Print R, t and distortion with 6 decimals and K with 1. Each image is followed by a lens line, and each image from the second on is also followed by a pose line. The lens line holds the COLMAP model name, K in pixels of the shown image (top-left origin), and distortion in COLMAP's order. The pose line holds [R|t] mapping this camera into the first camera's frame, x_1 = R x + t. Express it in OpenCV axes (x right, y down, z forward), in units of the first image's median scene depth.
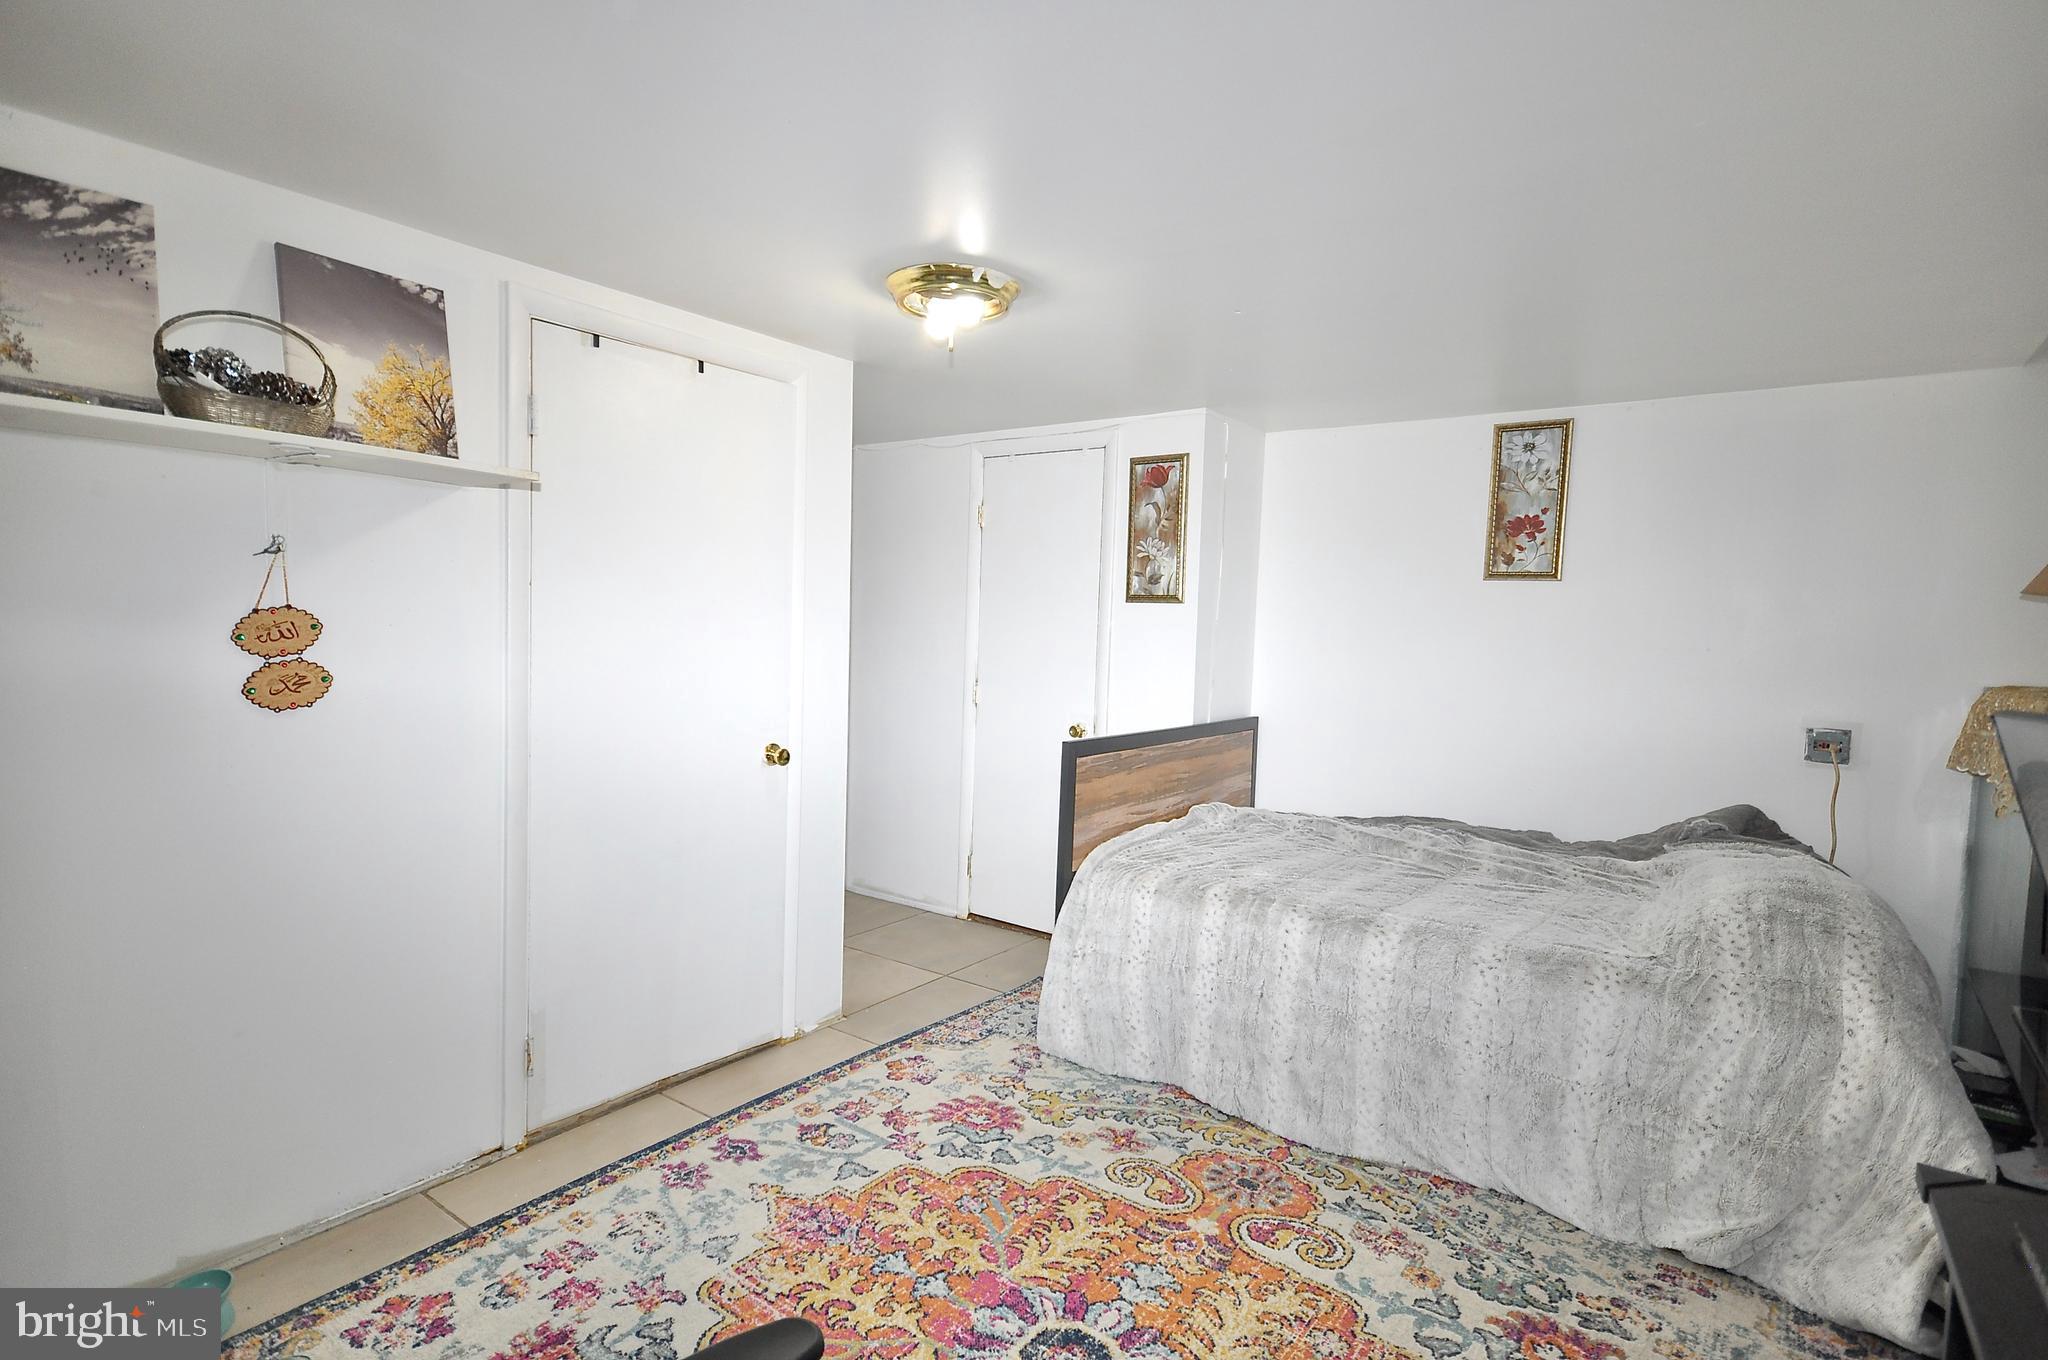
lens RADIAL K [[1003.8, 0, 1034.8], [0, 1003.8, 675.3], [0, 0, 1]] dist [0.001673, -0.006024]
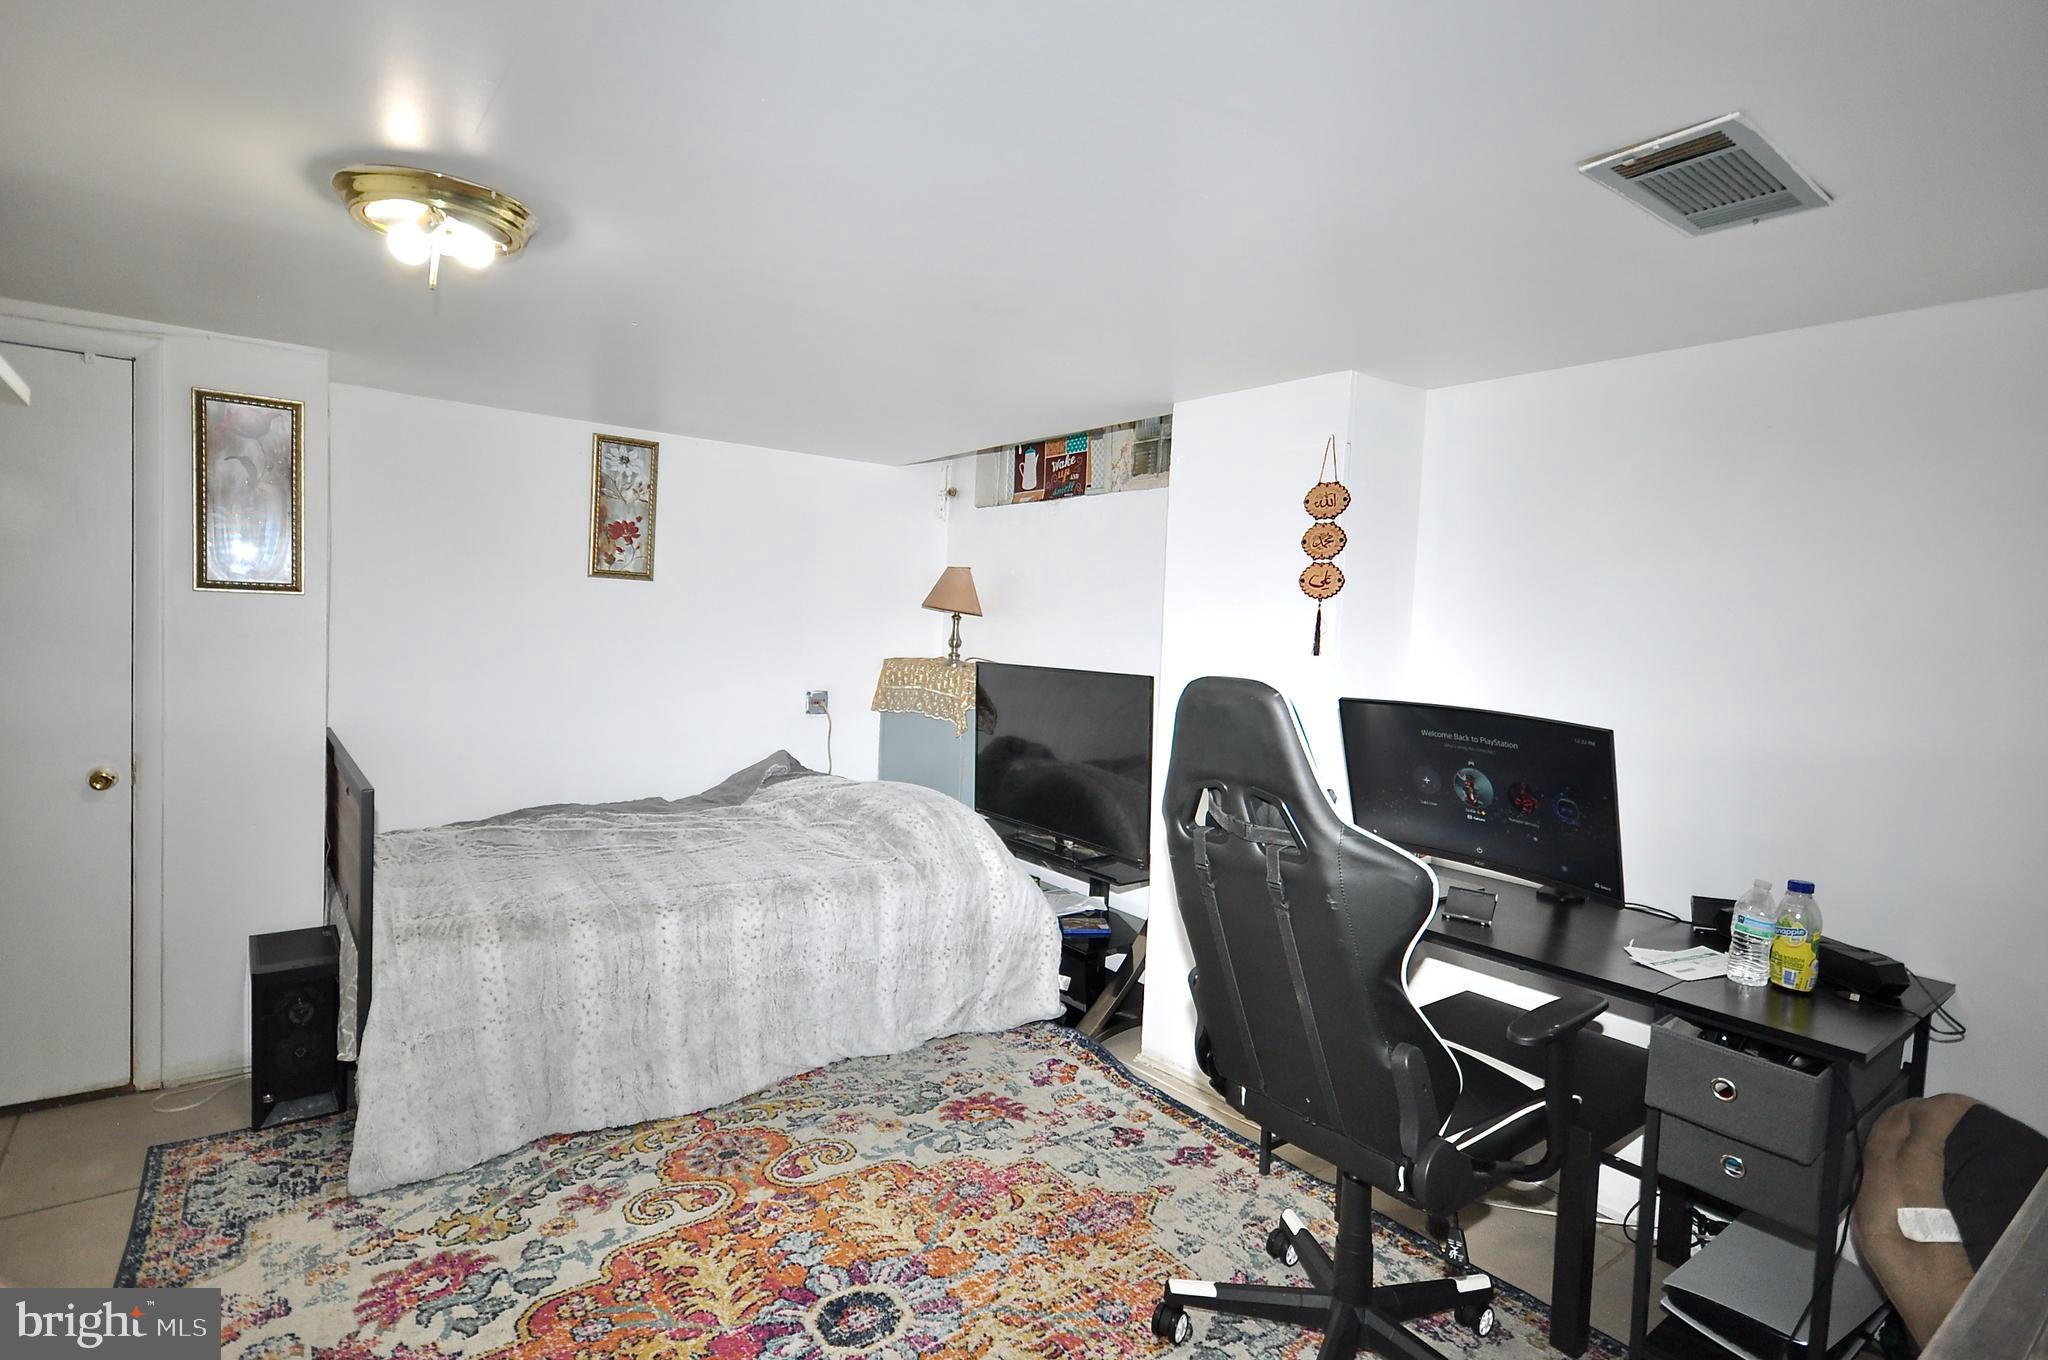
lens RADIAL K [[1003.8, 0, 1034.8], [0, 1003.8, 675.3], [0, 0, 1]] dist [0.001673, -0.006024]
pose [[0.277914, -0.067216, 0.958251, -0.628932], [0.014924, 0.997731, 0.065657, -0.072982], [-0.960490, -0.003946, 0.278287, 0.332535]]
